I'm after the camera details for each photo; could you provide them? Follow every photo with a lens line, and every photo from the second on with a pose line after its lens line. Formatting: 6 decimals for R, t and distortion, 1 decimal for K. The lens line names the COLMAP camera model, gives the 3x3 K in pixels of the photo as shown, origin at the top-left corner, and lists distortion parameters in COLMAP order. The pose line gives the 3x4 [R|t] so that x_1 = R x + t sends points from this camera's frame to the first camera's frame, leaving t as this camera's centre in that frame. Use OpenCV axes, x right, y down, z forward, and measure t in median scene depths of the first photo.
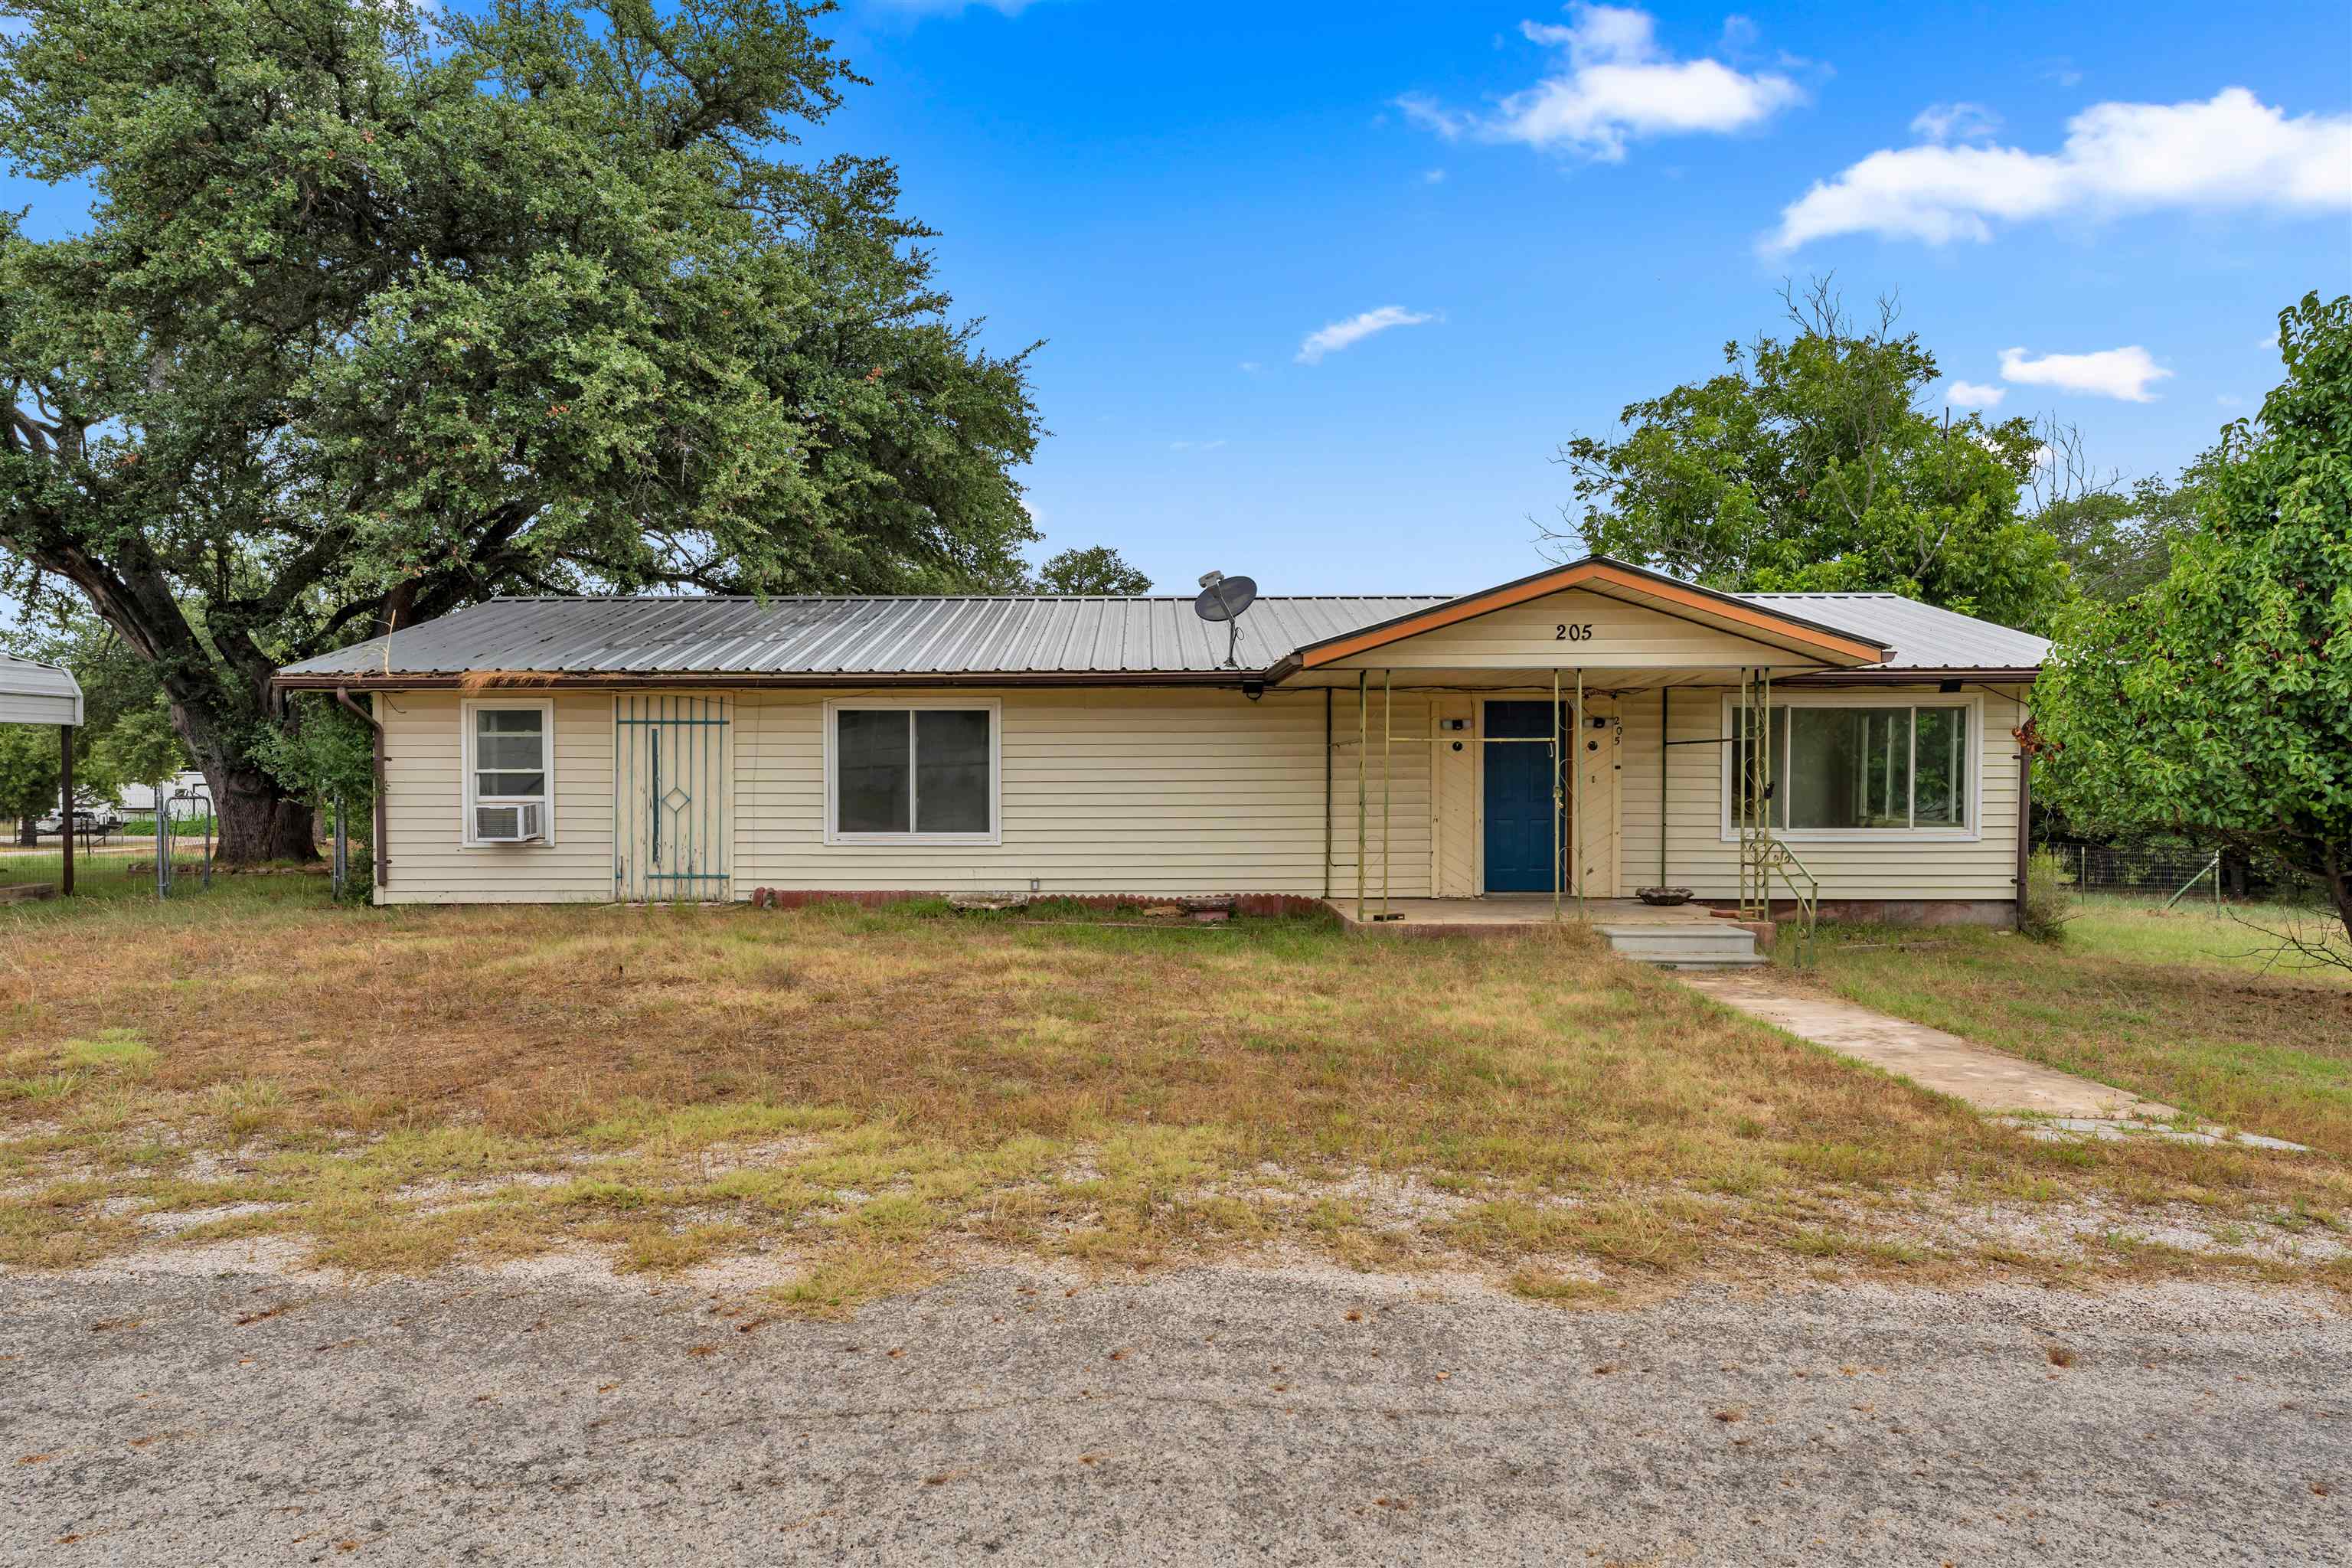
lens RADIAL K [[1346.7, 0, 1160.1], [0, 1346.7, 774.9], [0, 0, 1]] dist [0.005524, 0.000409]
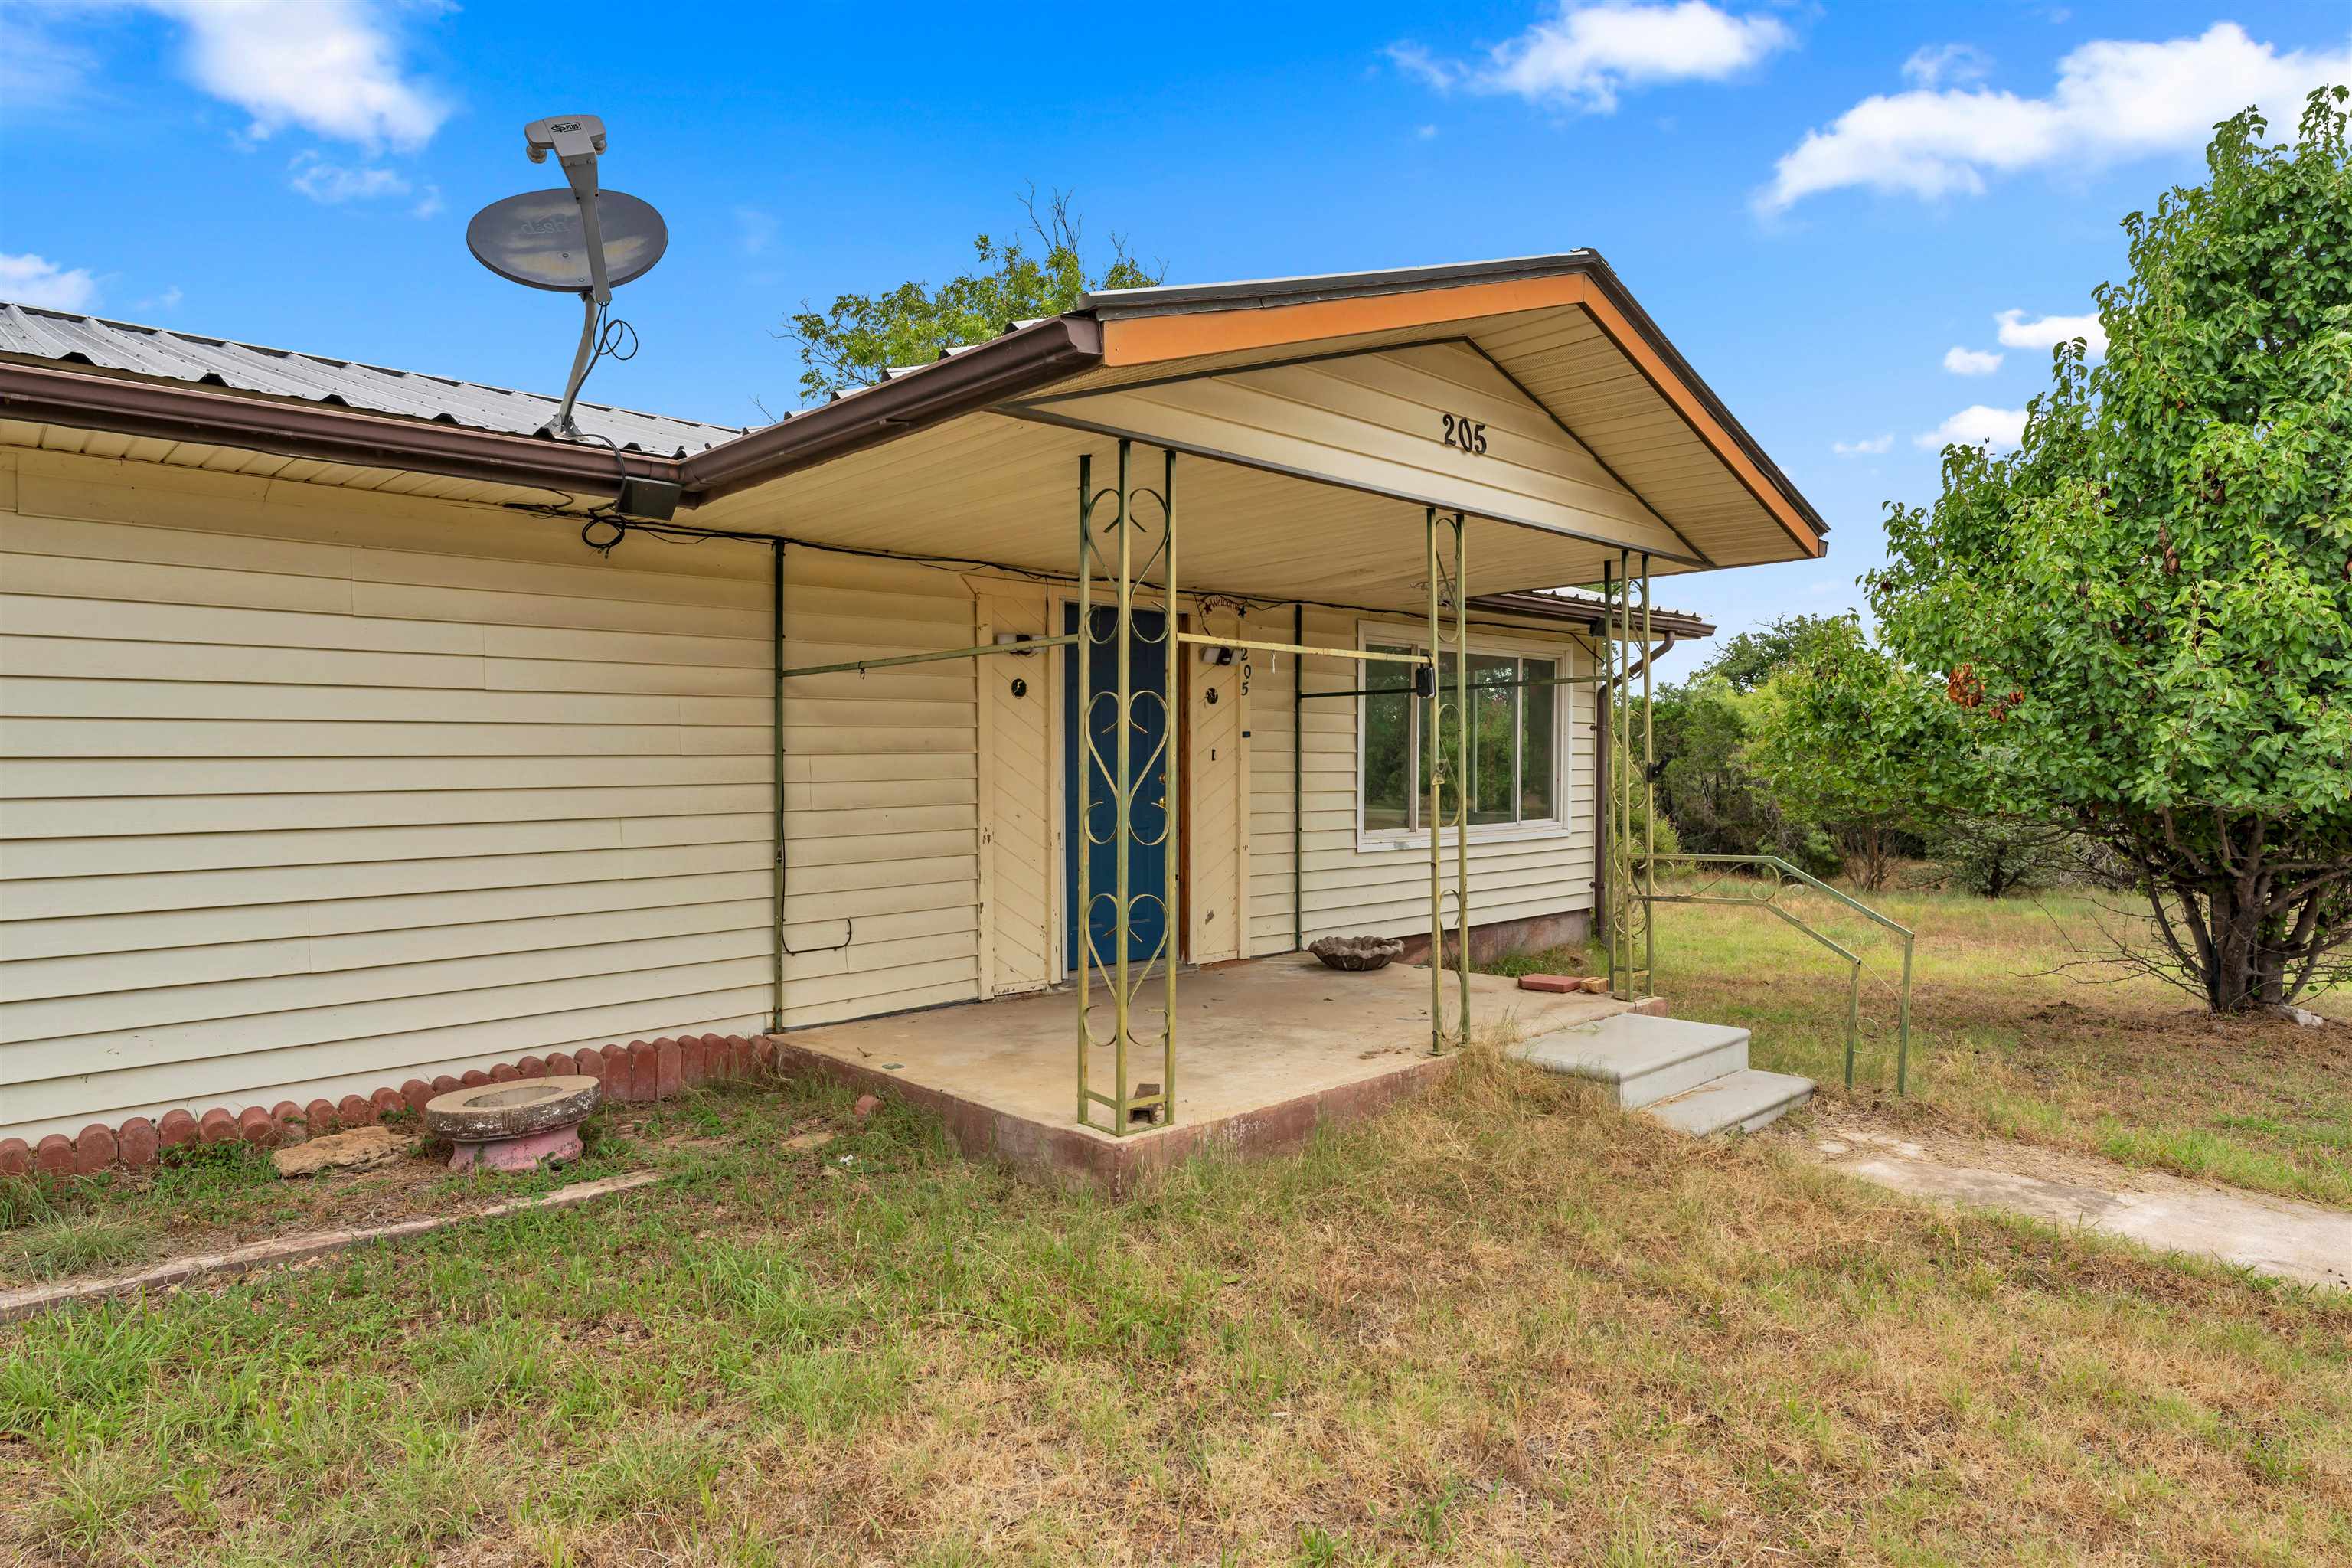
lens RADIAL K [[1303.9, 0, 1183.2], [0, 1303.9, 775.2], [0, 0, 1]] dist [0.002350, -0.001494]
pose [[0.730918, -0.008327, 0.682415, -0.064056], [0.005941, 0.999965, 0.005839, 0.008508], [-0.682440, -0.000213, 0.730942, 0.609673]]
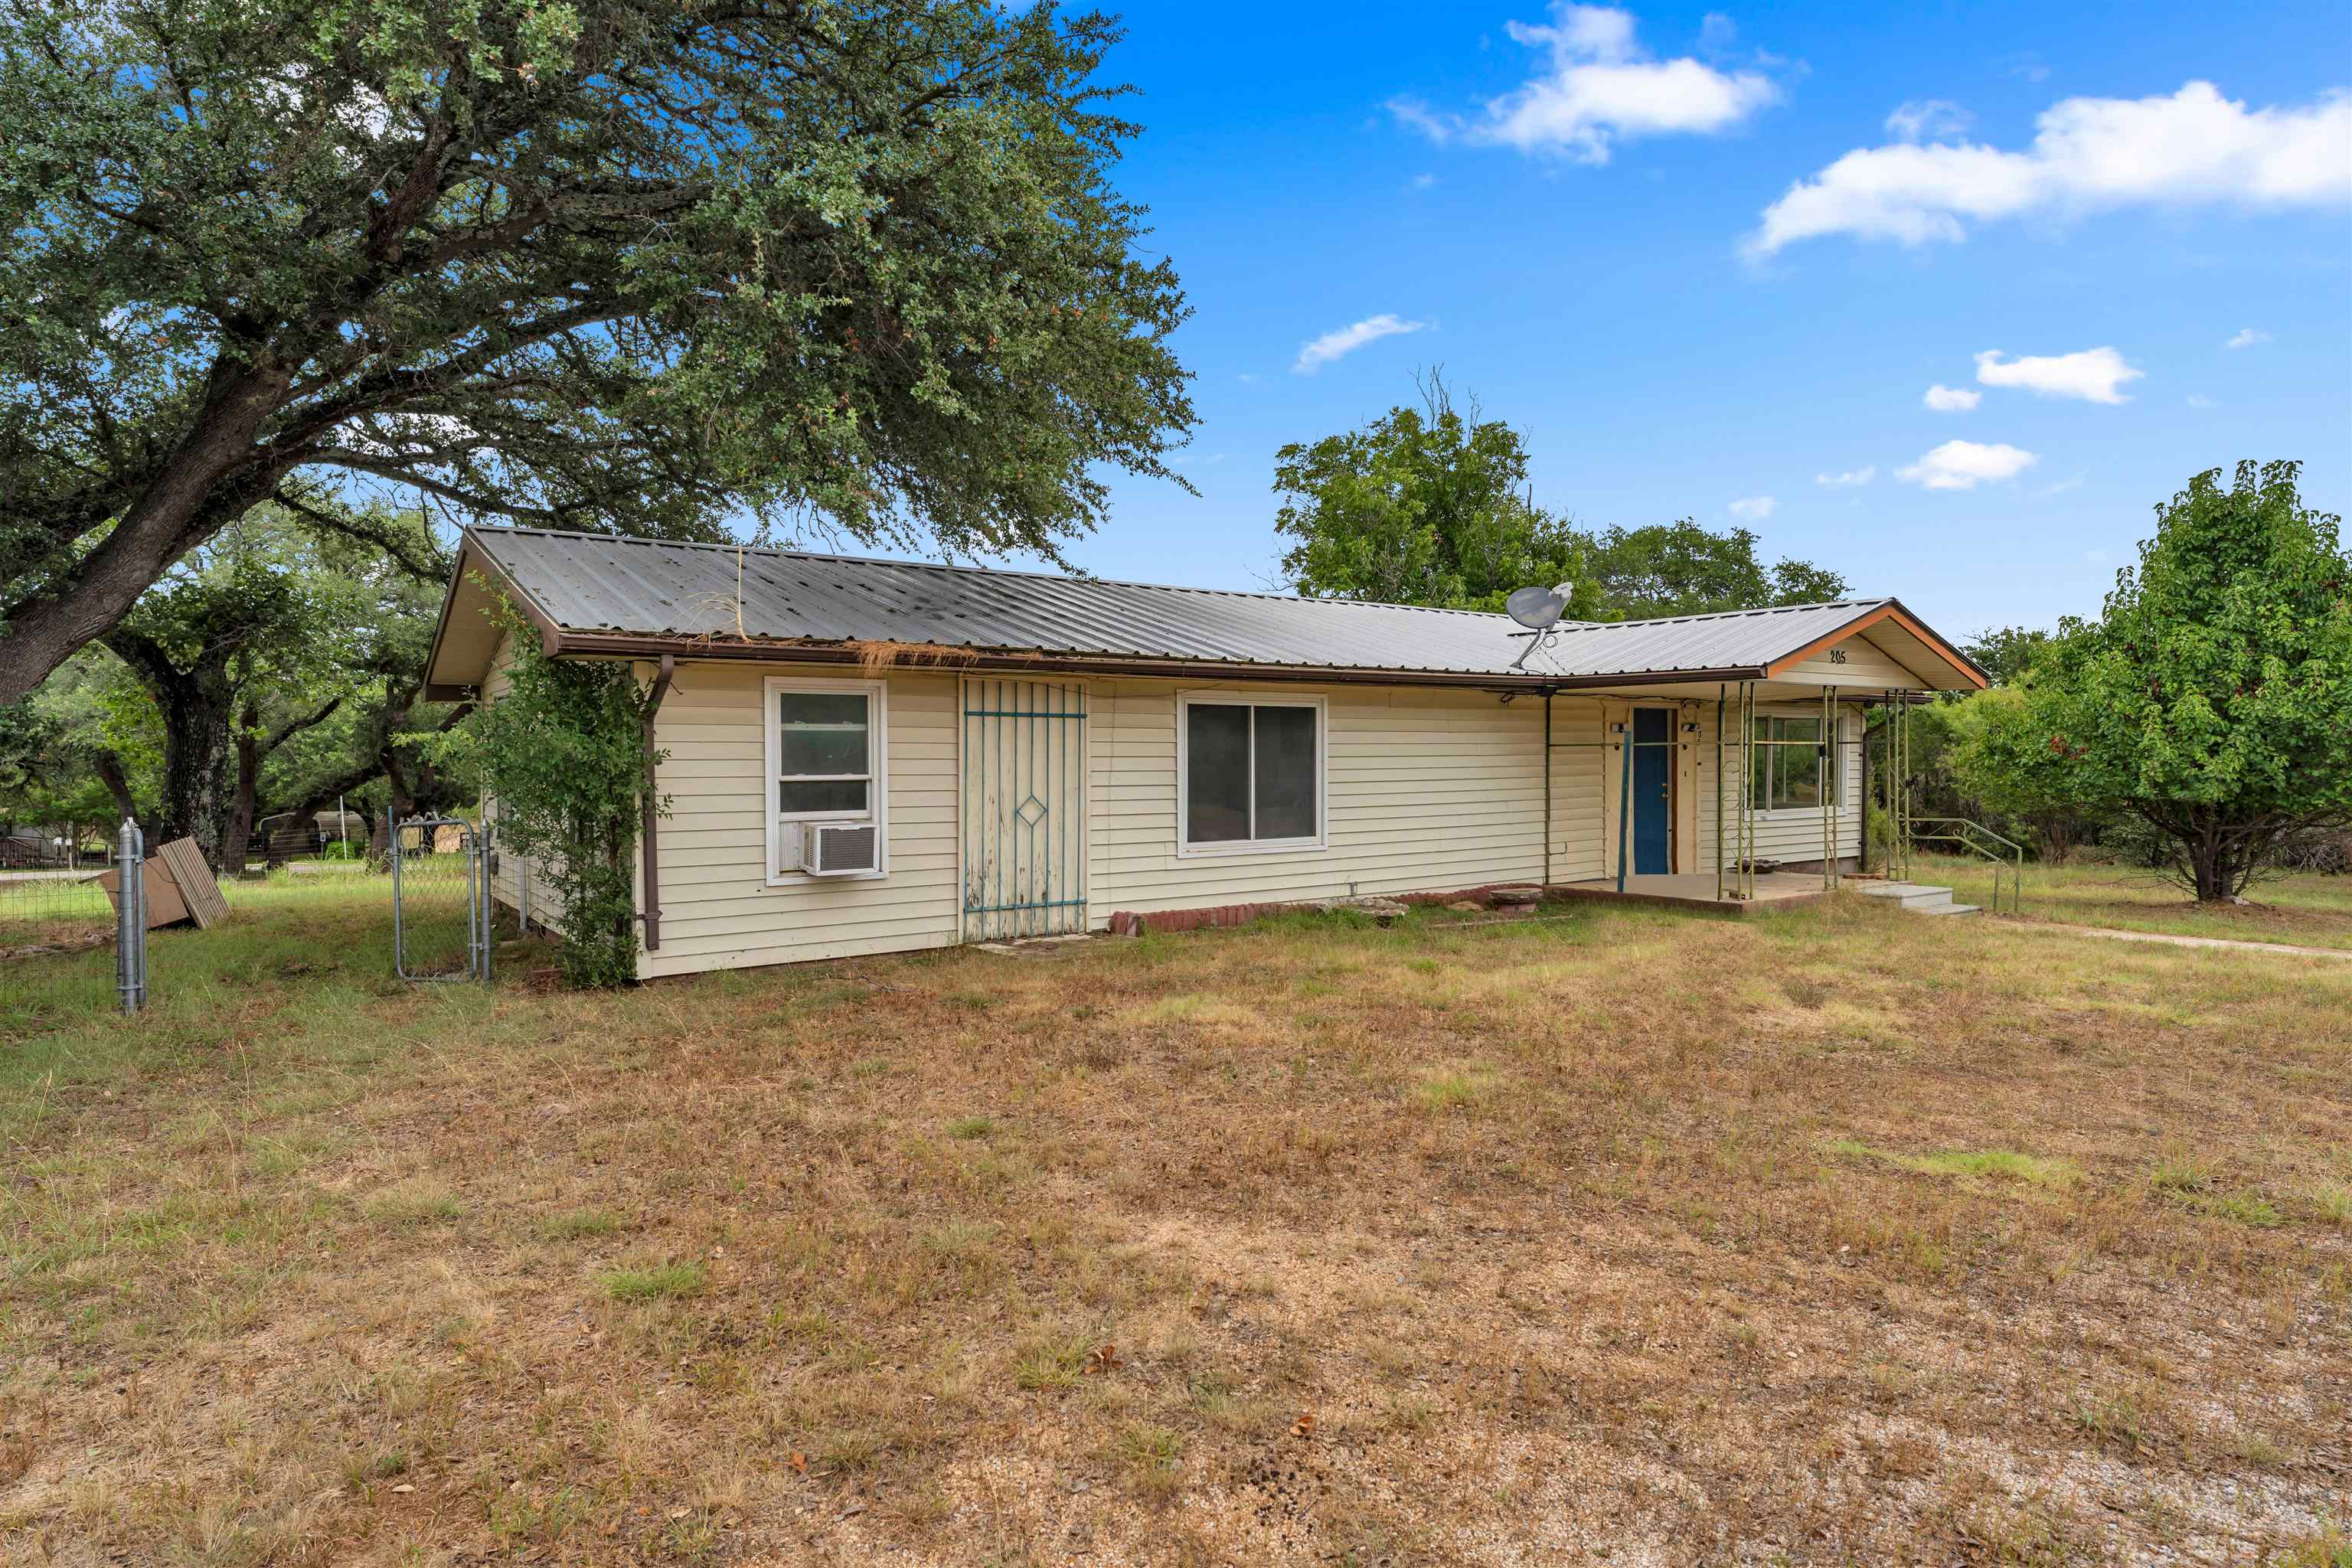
lens RADIAL K [[1303.9, 0, 1178.3], [0, 1303.9, 777.0], [0, 0, 1]] dist [0.002350, -0.001494]
pose [[0.812561, -0.011876, 0.582755, -0.737724], [0.006087, 0.999911, 0.011890, -0.010459], [-0.582844, -0.006114, 0.812561, 0.313532]]
